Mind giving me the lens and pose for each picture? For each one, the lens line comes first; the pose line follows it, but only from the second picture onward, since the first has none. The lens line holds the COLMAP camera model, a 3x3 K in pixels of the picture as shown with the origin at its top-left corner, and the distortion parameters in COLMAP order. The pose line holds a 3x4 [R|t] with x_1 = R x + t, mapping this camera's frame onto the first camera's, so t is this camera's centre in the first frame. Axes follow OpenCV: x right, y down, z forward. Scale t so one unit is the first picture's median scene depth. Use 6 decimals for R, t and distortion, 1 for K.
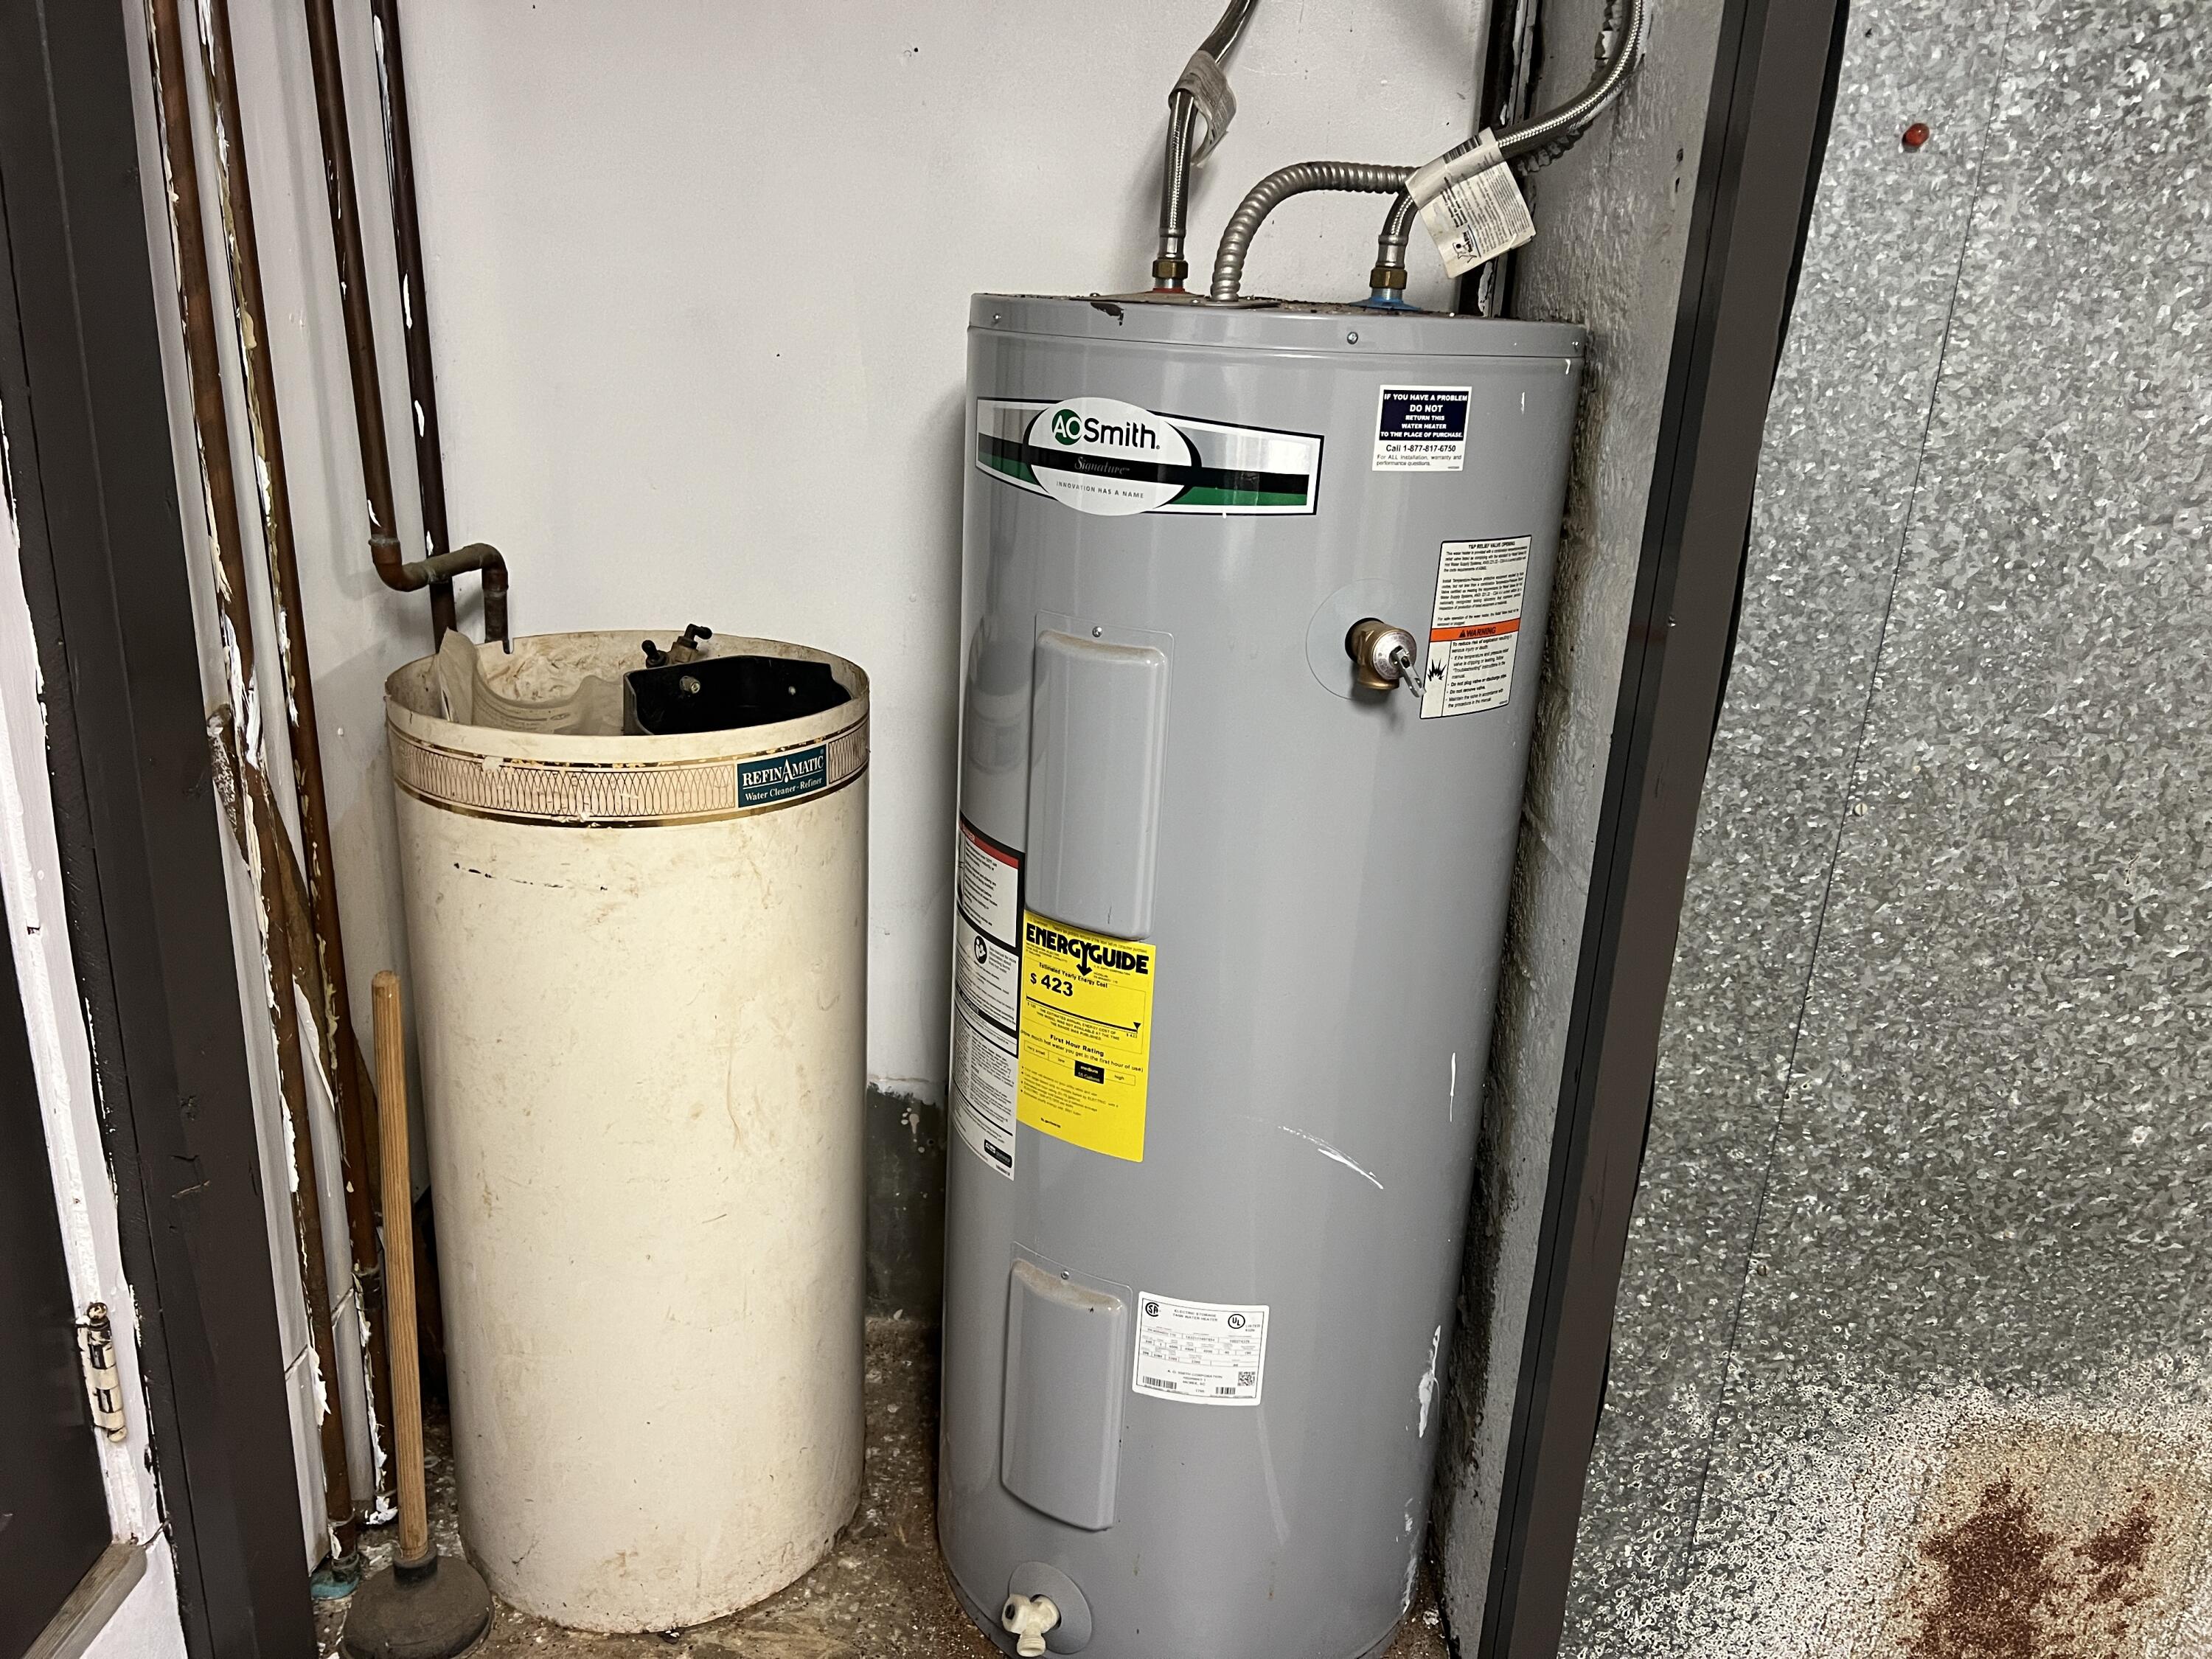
lens RADIAL K [[1668.3, 0, 1105.8], [0, 1668.3, 818.4], [0, 0, 1]] dist [0.010010, -0.006592]
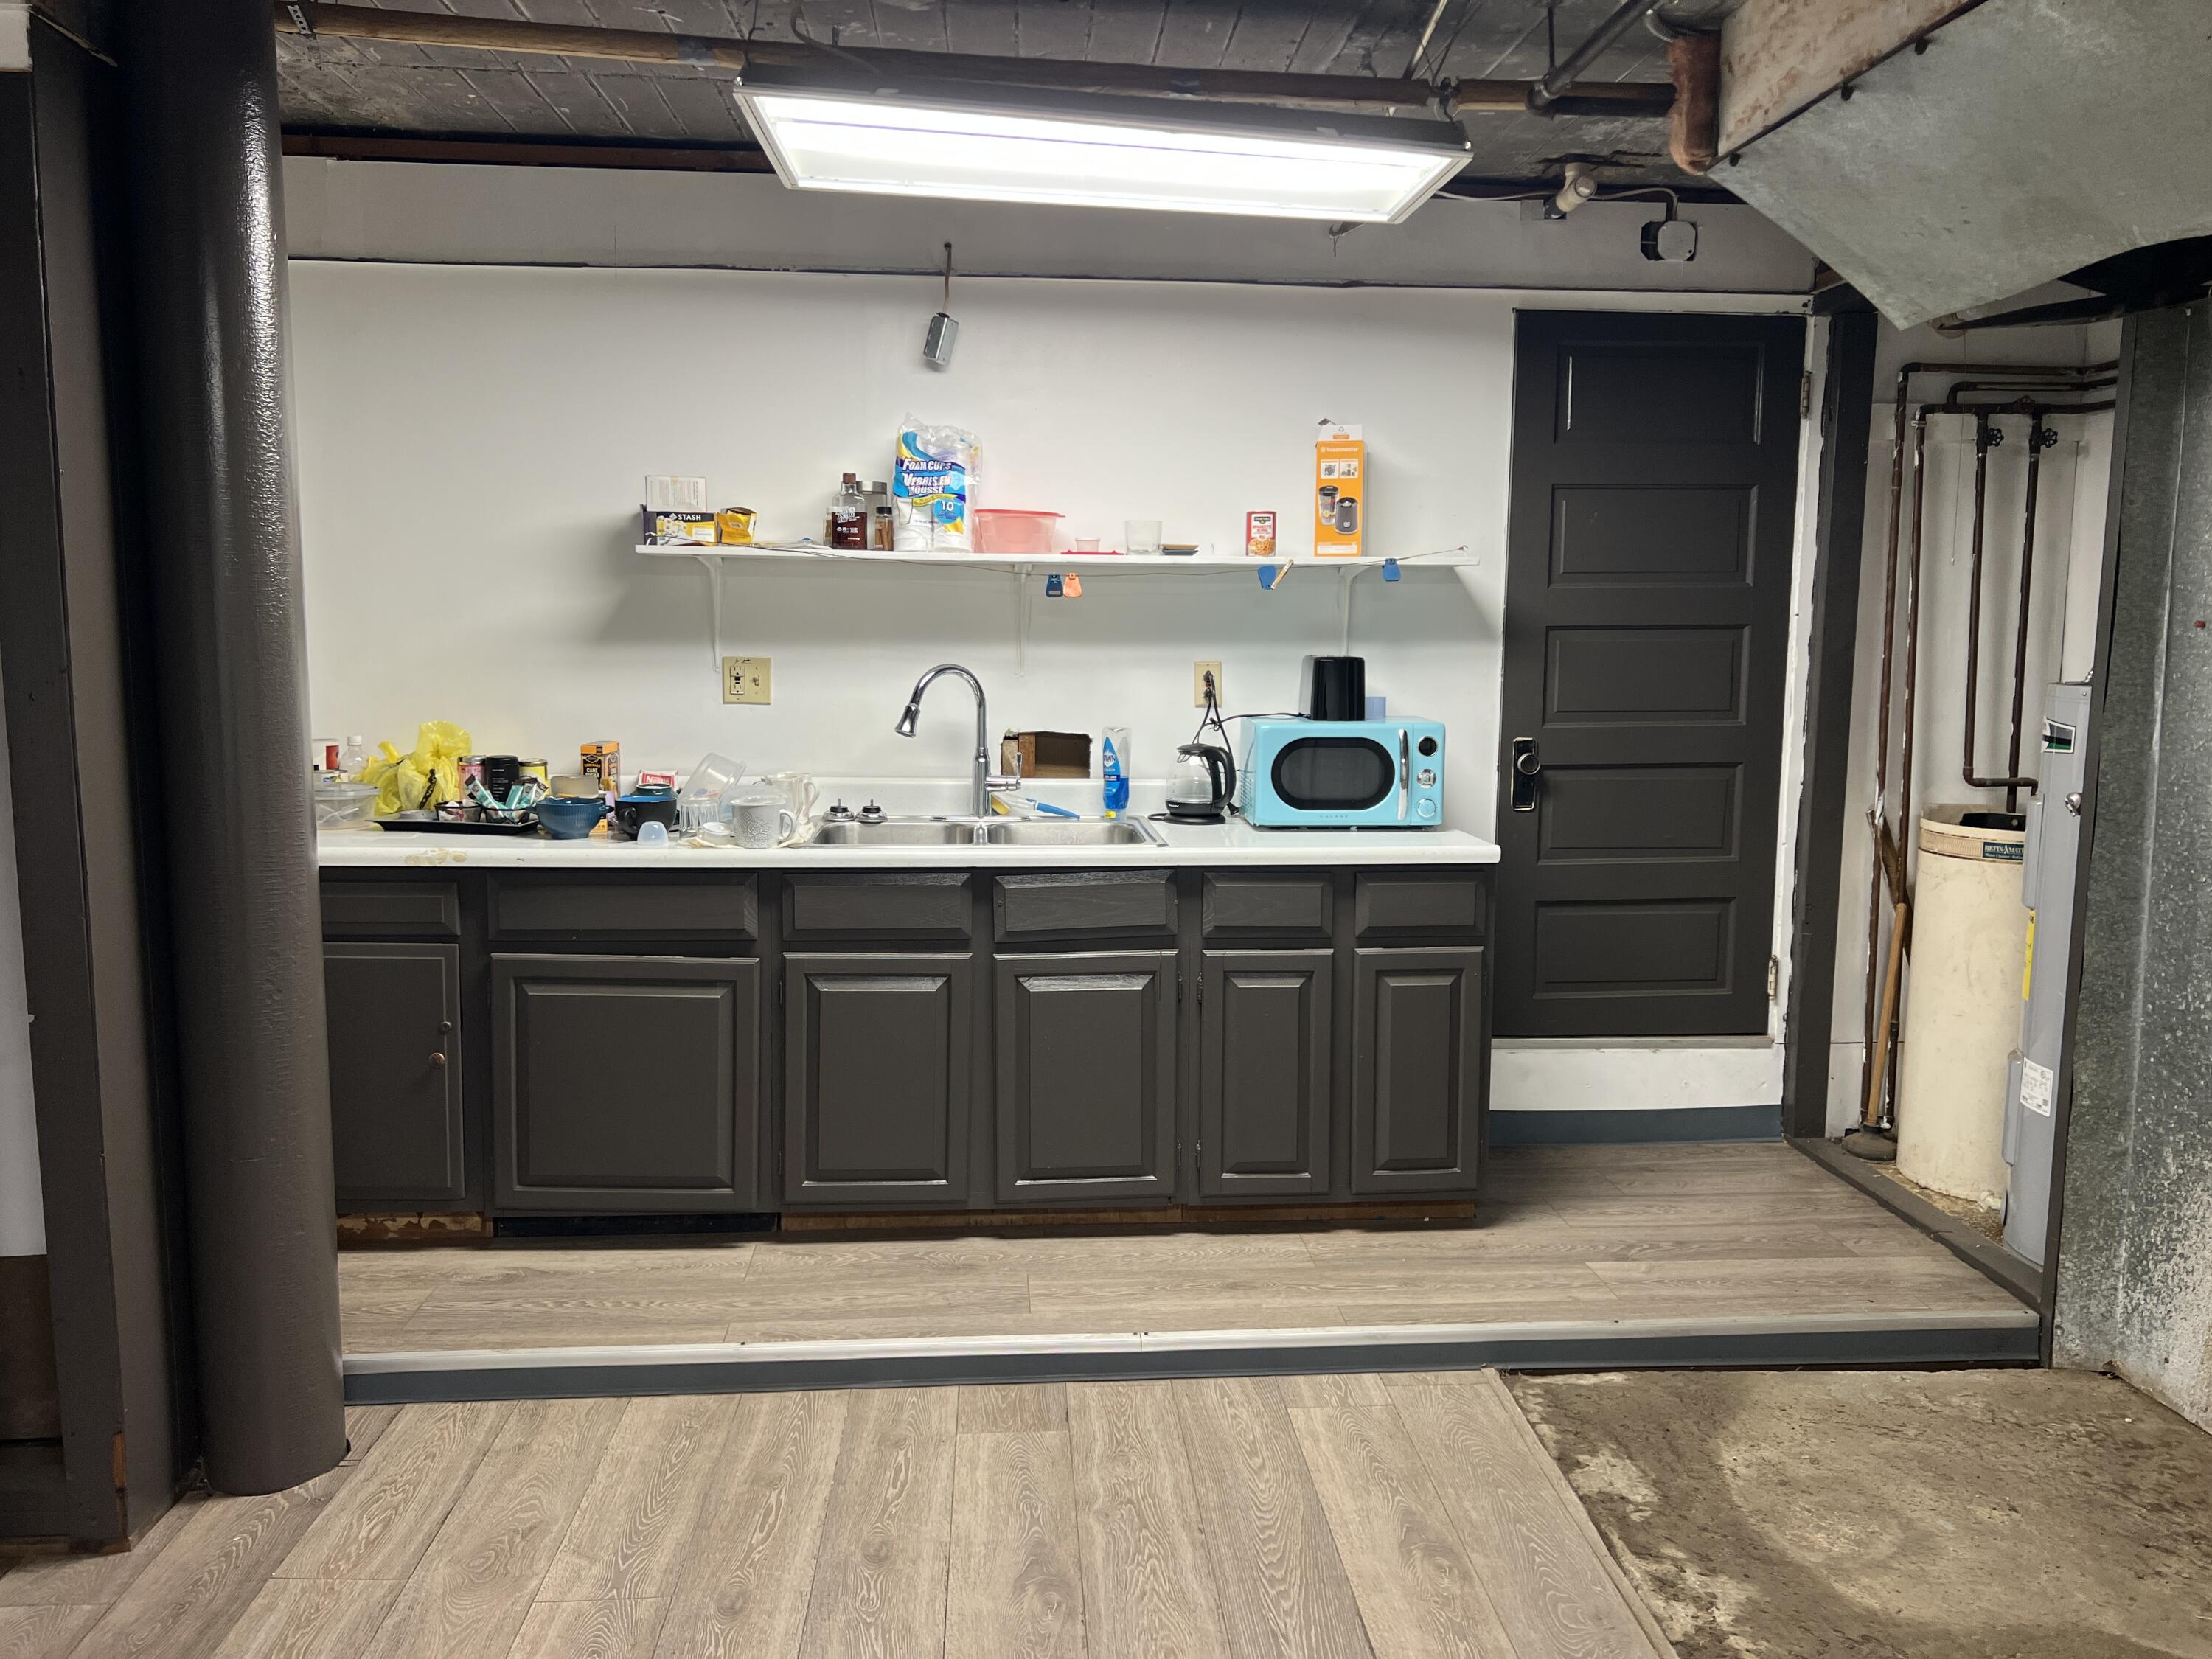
lens RADIAL K [[1668.3, 0, 1112.0], [0, 1668.3, 821.4], [0, 0, 1]] dist [0.010010, -0.006592]
pose [[0.095275, 0.069391, -0.993030, 2.352149], [-0.310977, 0.949715, 0.036528, 0.279086], [0.945630, 0.305329, 0.112063, -0.692402]]
